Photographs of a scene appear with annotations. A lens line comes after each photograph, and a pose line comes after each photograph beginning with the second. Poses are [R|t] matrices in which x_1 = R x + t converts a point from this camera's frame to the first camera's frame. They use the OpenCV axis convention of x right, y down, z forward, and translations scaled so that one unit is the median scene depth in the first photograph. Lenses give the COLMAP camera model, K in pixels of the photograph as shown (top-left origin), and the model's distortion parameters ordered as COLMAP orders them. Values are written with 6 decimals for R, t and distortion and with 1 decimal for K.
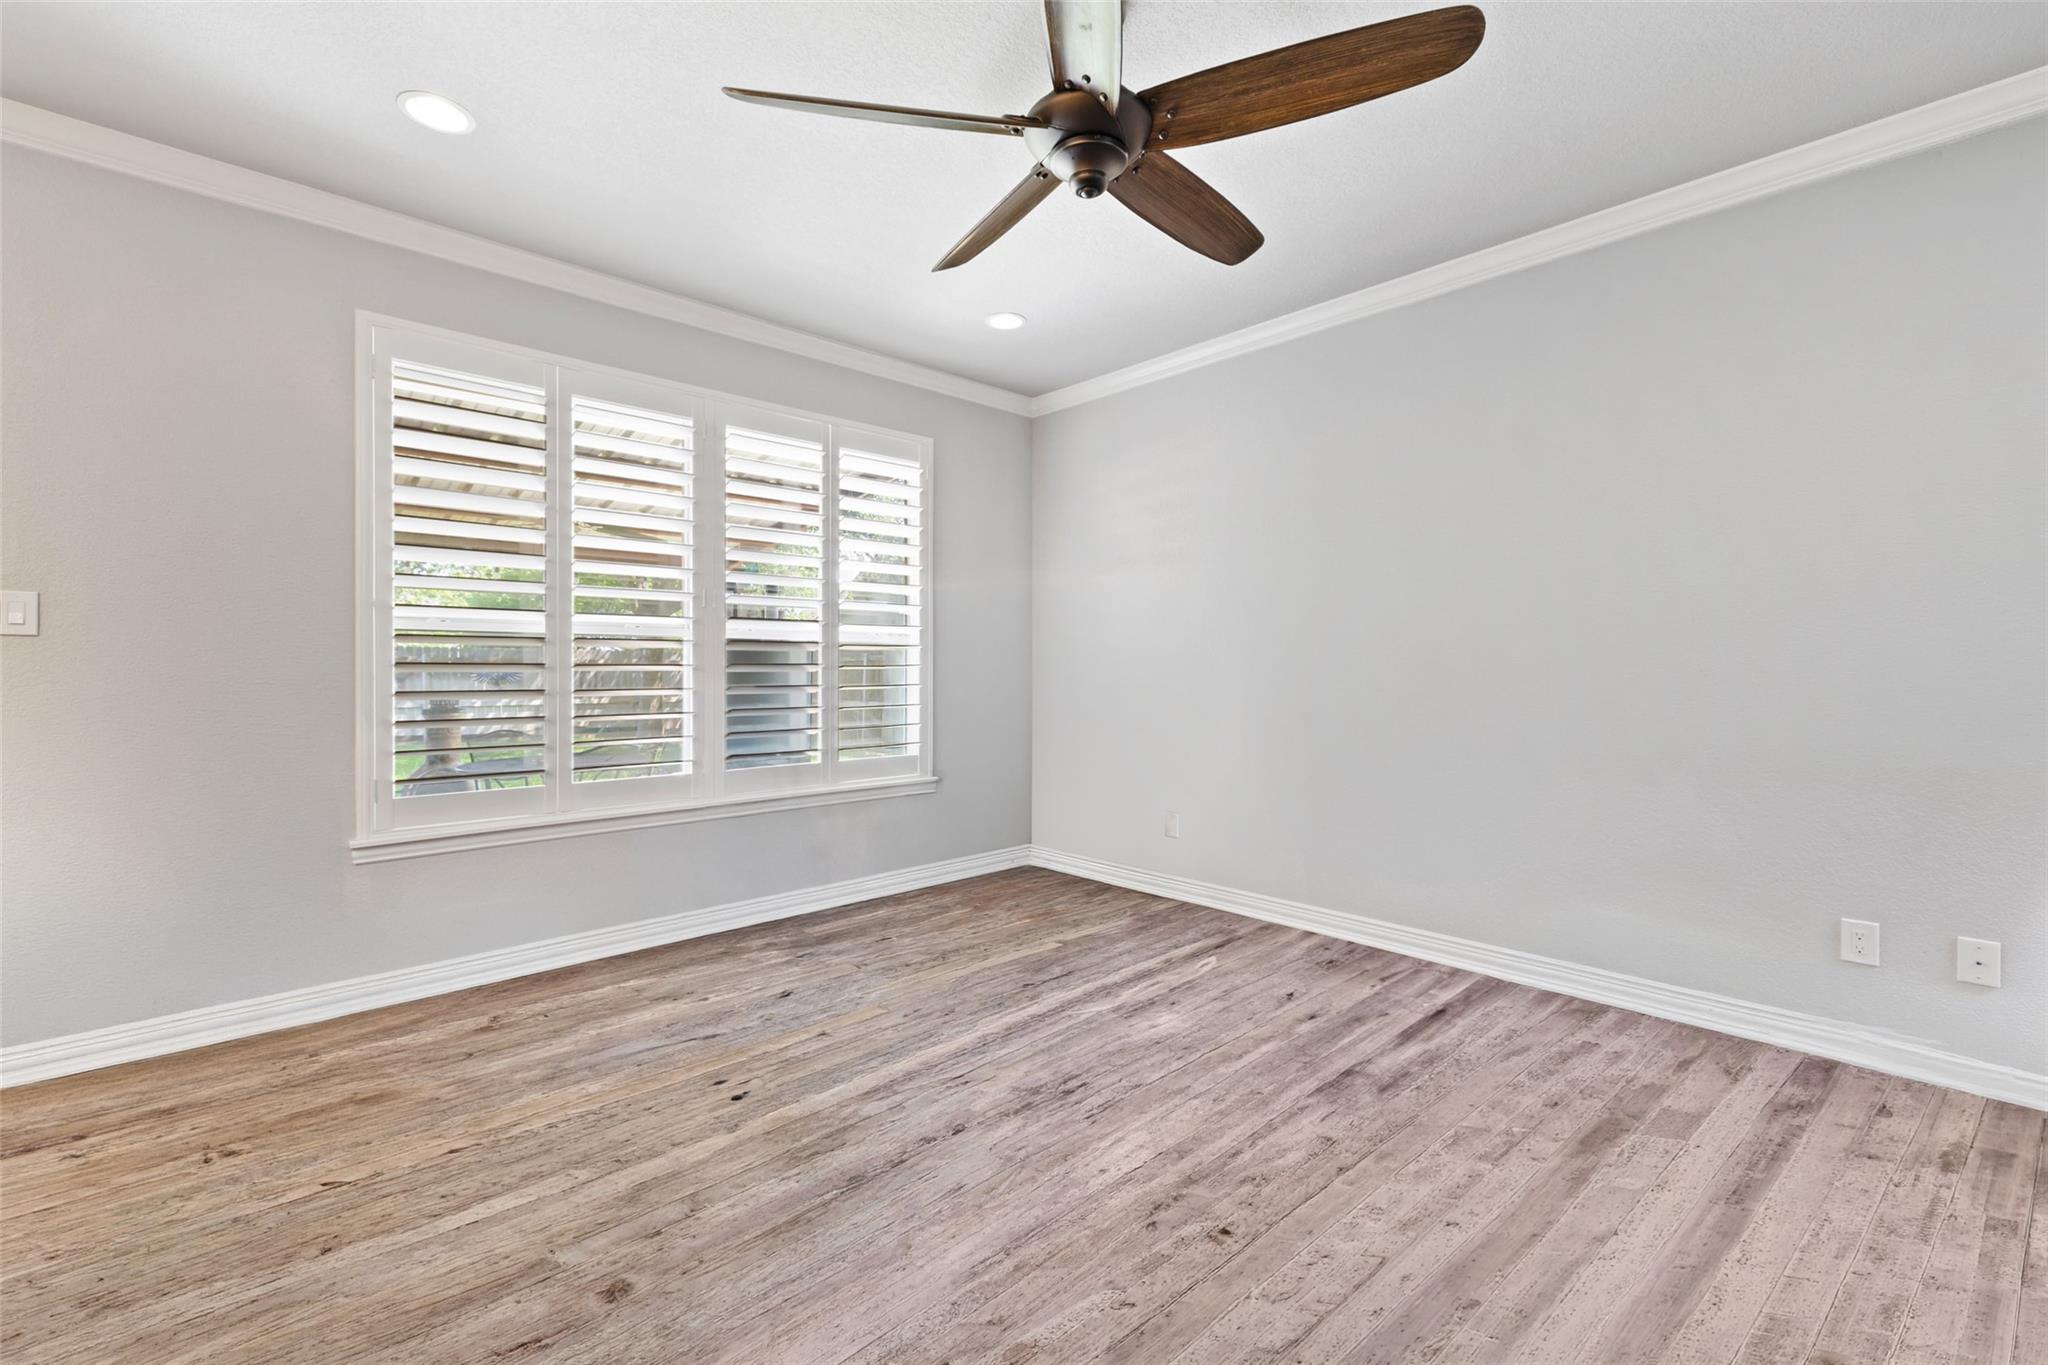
lens RADIAL K [[867.2, 0, 1020.4], [0, 867.2, 670.2], [0, 0, 1]] dist [0.002595, 0.000152]
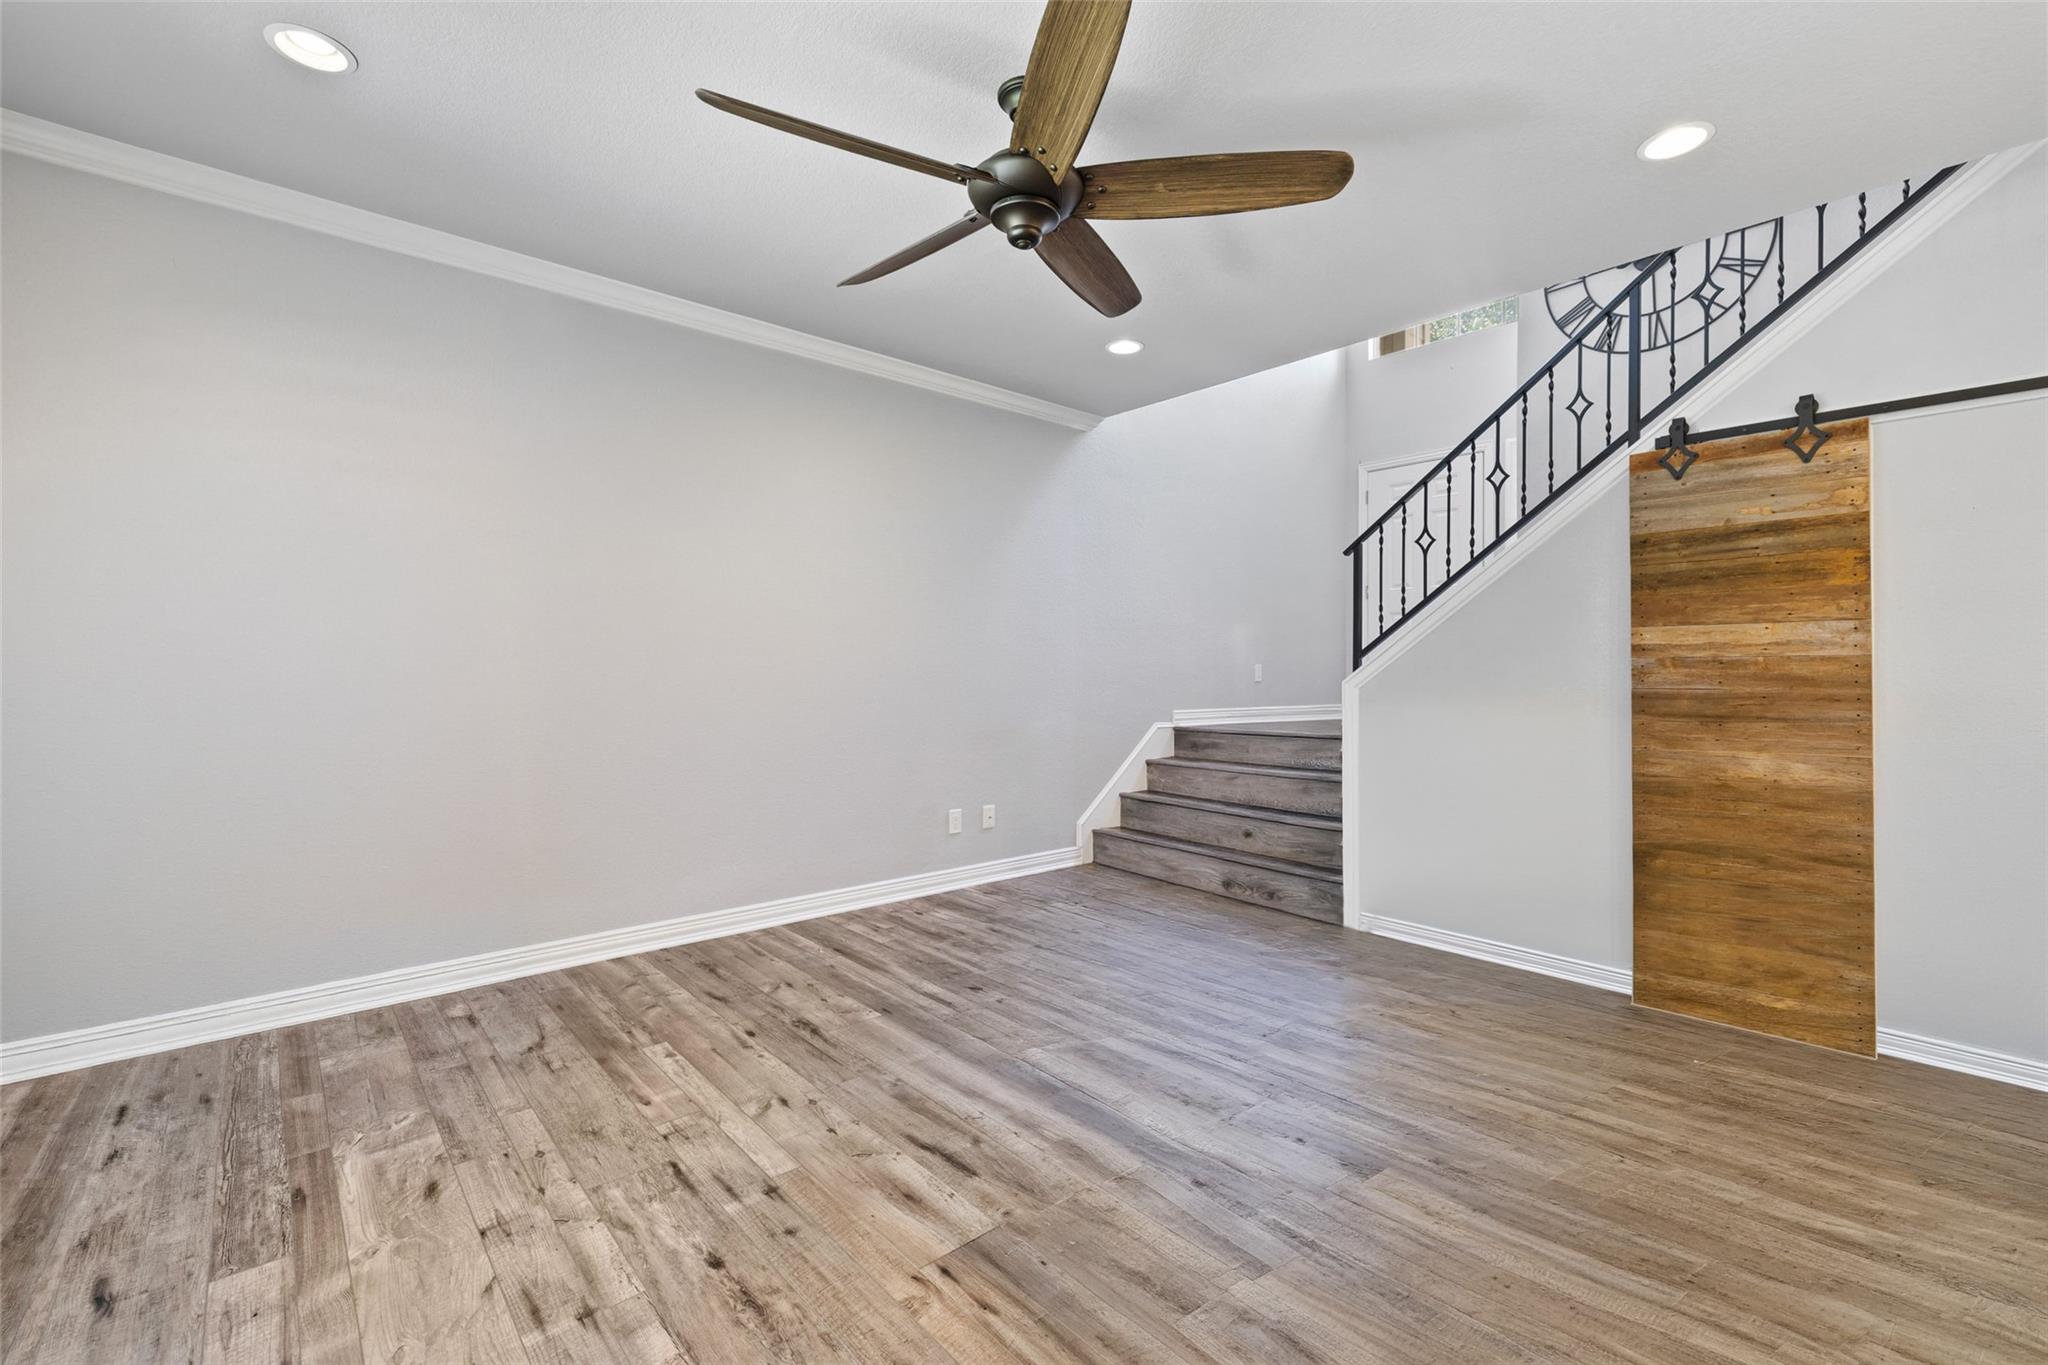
lens RADIAL K [[867.2, 0, 1020.4], [0, 867.2, 670.2], [0, 0, 1]] dist [0.002595, 0.000152]
pose [[0.027126, 0.004444, 0.999622, -0.724133], [0.005603, 0.999974, -0.004597, 0.004402], [-0.999616, 0.005725, 0.027100, 0.692184]]
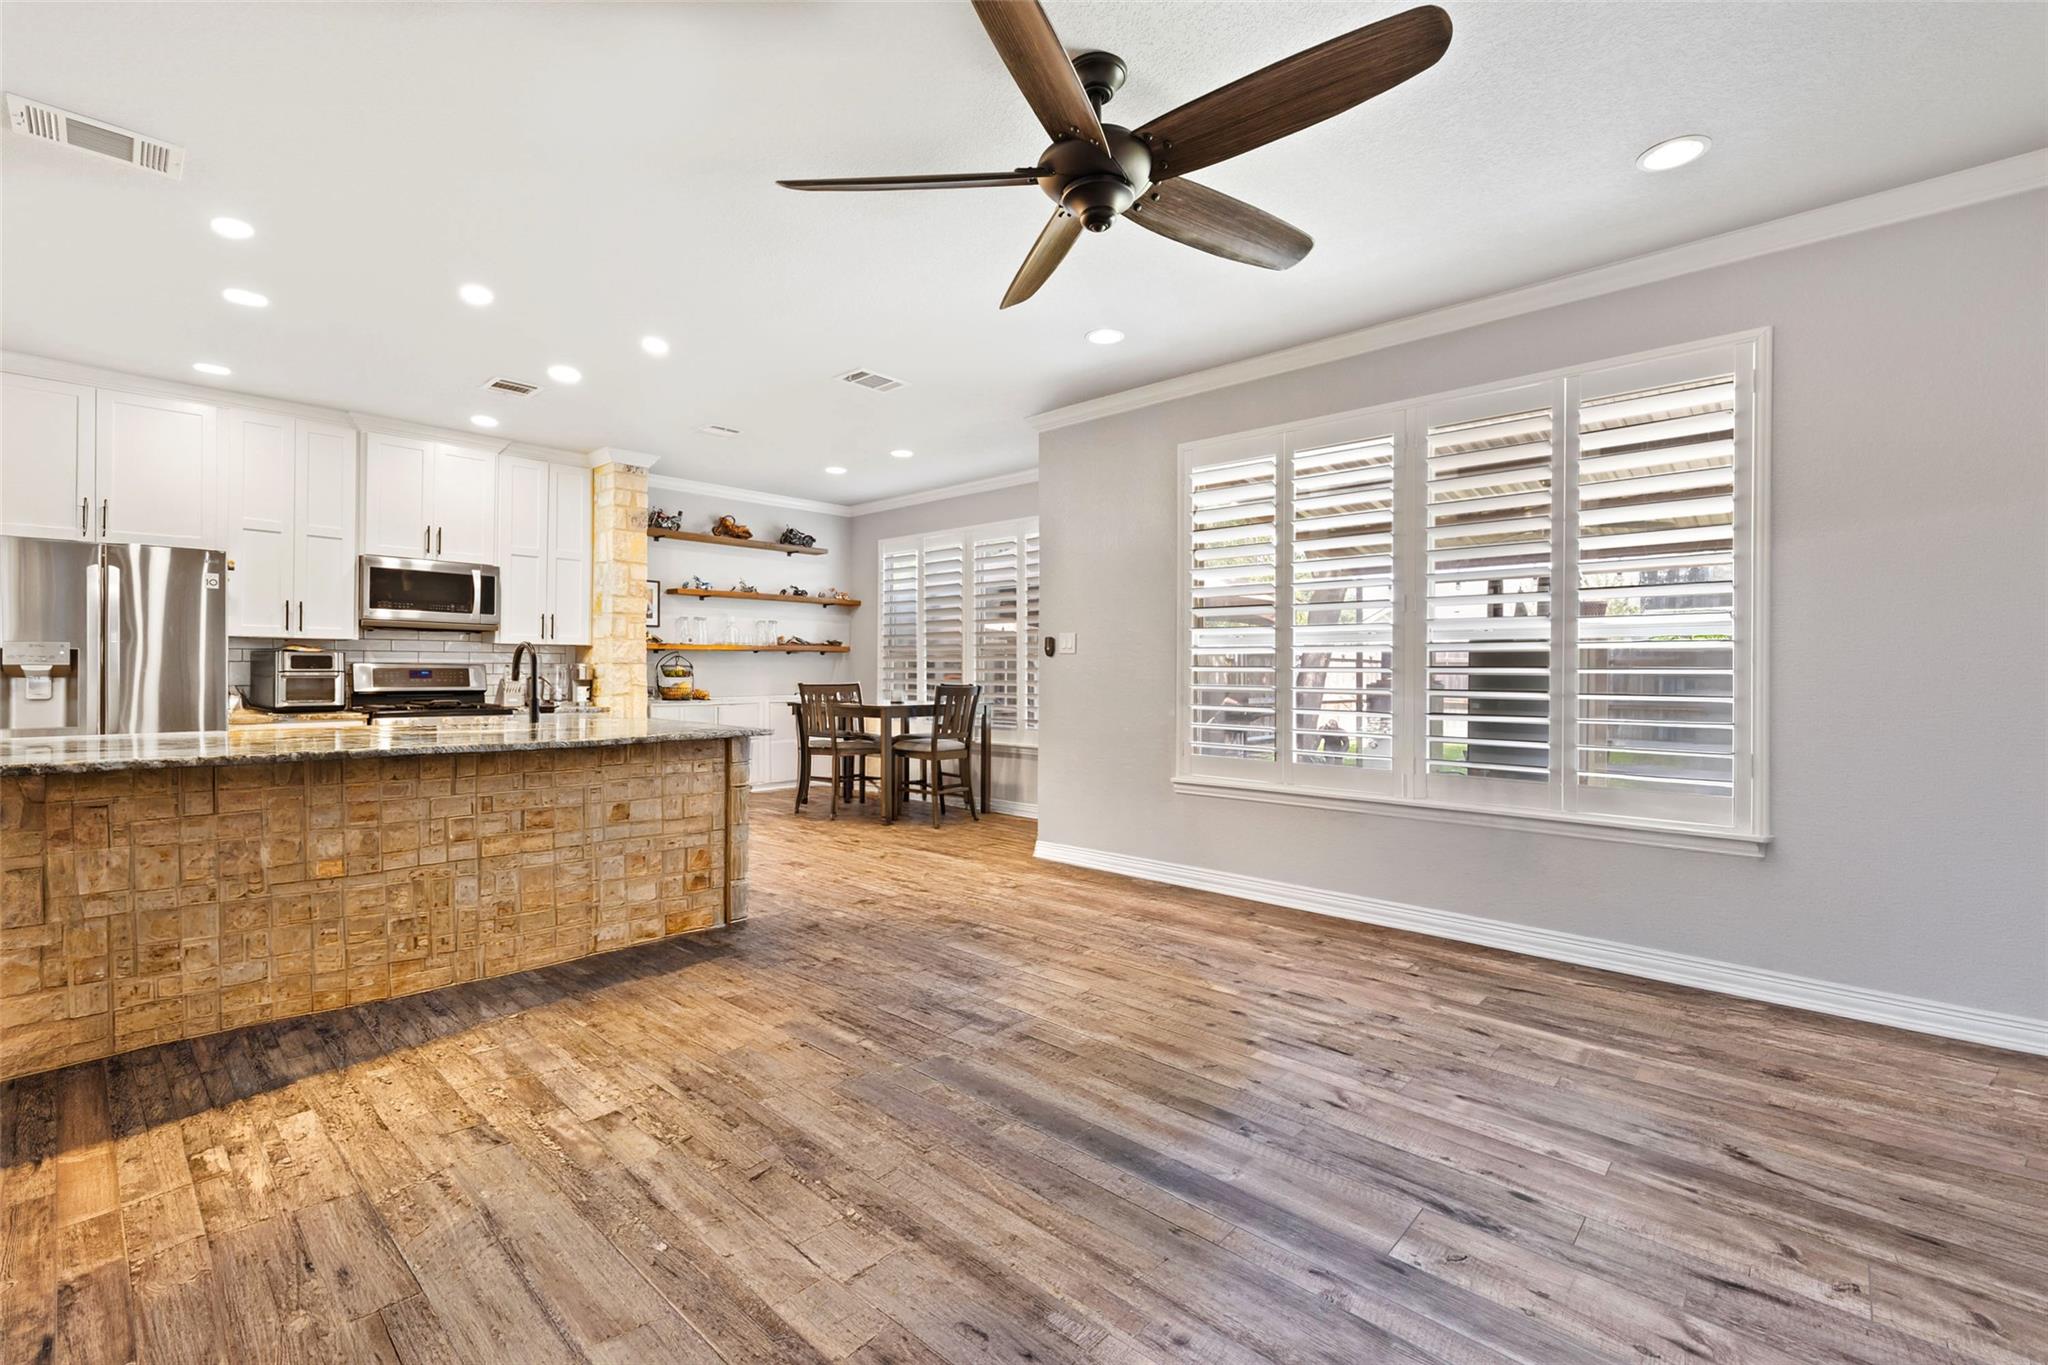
lens RADIAL K [[867.2, 0, 1020.4], [0, 867.2, 670.2], [0, 0, 1]] dist [0.002595, 0.000152]
pose [[0.074202, 0.002466, -0.997240, 0.790648], [-0.009966, 0.999949, 0.001731, 0.001125], [0.997193, 0.009810, 0.074223, 0.588014]]
